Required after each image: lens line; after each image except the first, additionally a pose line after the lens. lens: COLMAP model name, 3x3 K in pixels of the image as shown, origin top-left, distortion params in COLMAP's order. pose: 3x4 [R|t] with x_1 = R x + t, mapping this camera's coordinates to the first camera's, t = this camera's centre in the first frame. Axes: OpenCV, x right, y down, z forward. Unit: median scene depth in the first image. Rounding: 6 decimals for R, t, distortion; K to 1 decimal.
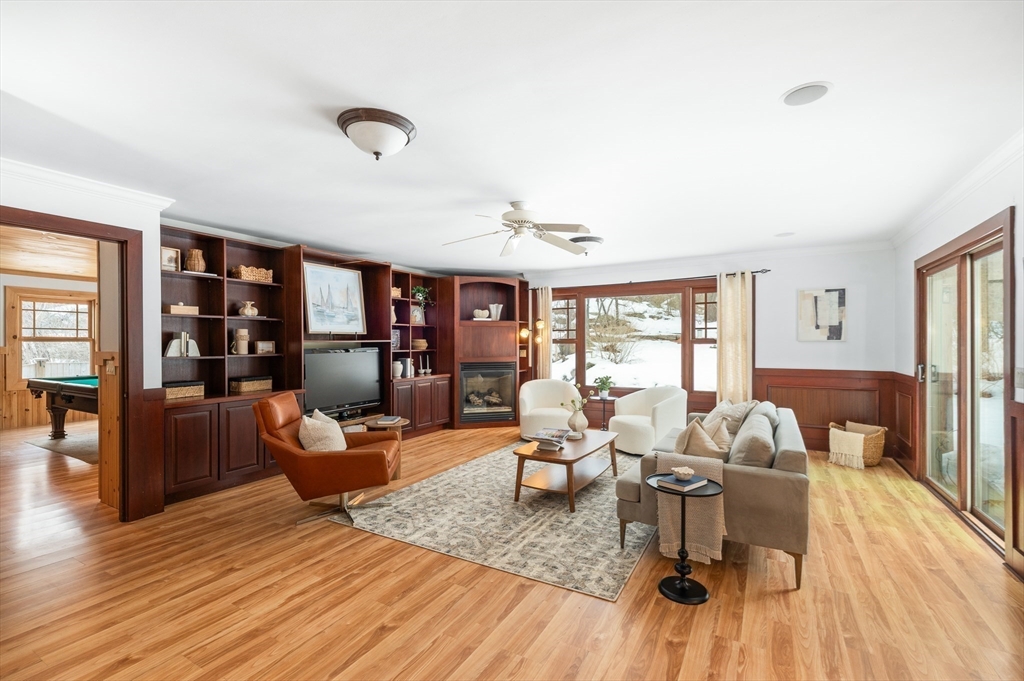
lens RADIAL K [[441.7, 0, 514.6], [0, 441.7, 344.1], [0, 0, 1]] dist [0.003988, -0.000261]
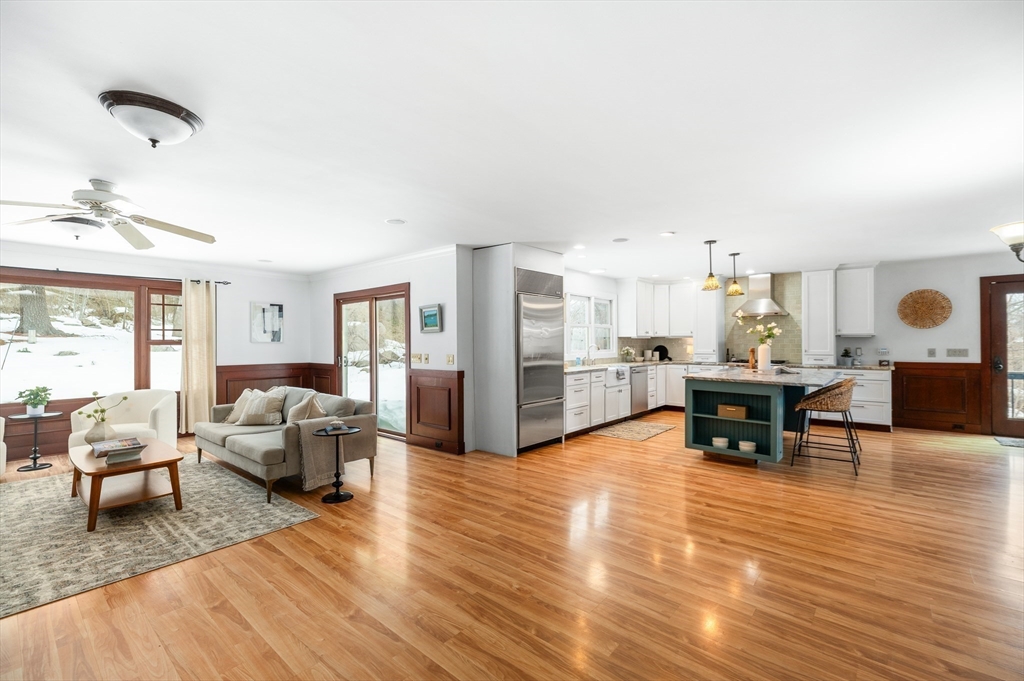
lens RADIAL K [[441.7, 0, 511.7], [0, 441.7, 338.8], [0, 0, 1]] dist [0.003988, -0.000261]
pose [[0.192919, 0.009787, 0.981166, -0.718458], [0.008822, 0.999893, -0.011708, 0.006214], [-0.981175, 0.010915, 0.192812, 0.049926]]
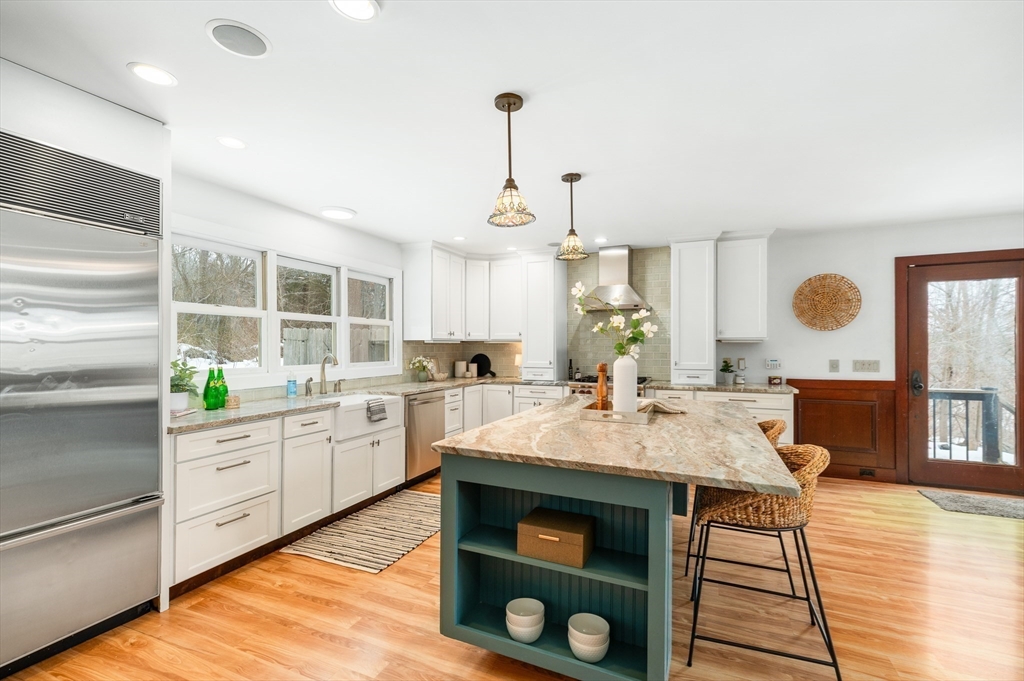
lens RADIAL K [[441.7, 0, 513.2], [0, 441.7, 343.5], [0, 0, 1]] dist [0.003988, -0.000261]
pose [[-0.101799, 0.011454, 0.994739, 0.295924], [0.006914, 0.999918, -0.010806, 0.000909], [-0.994781, 0.005777, -0.101870, -0.270884]]
